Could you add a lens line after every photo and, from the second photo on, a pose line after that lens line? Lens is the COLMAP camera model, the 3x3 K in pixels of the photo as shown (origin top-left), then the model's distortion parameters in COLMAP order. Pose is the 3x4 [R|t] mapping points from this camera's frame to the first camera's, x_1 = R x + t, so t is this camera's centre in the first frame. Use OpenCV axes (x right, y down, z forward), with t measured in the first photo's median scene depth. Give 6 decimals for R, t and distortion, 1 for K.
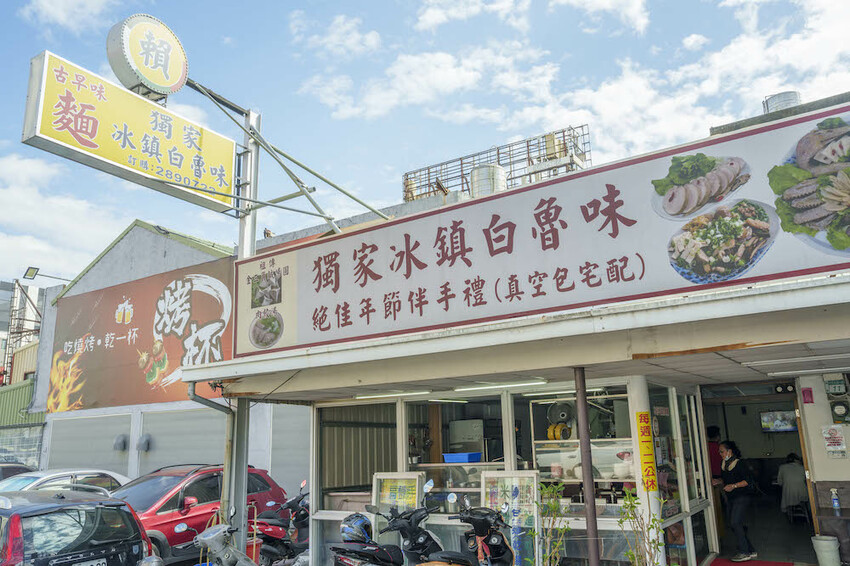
lens RADIAL K [[661.6, 0, 425.0], [0, 661.6, 283.0], [0, 0, 1]] dist [-0.070063, 0.000505]
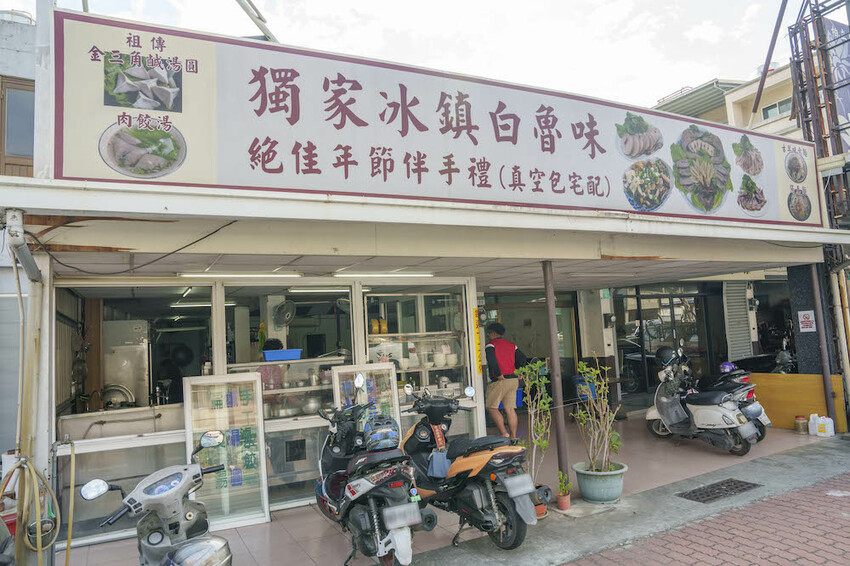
lens RADIAL K [[586.0, 0, 425.0], [0, 586.0, 283.0], [0, 0, 1]] dist [-0.116194, 0.089412]
pose [[0.498562, 0.082692, 0.862901, -0.677143], [-0.165830, 0.986154, 0.001309, 0.182599], [-0.850845, -0.143747, 0.505371, 0.608715]]
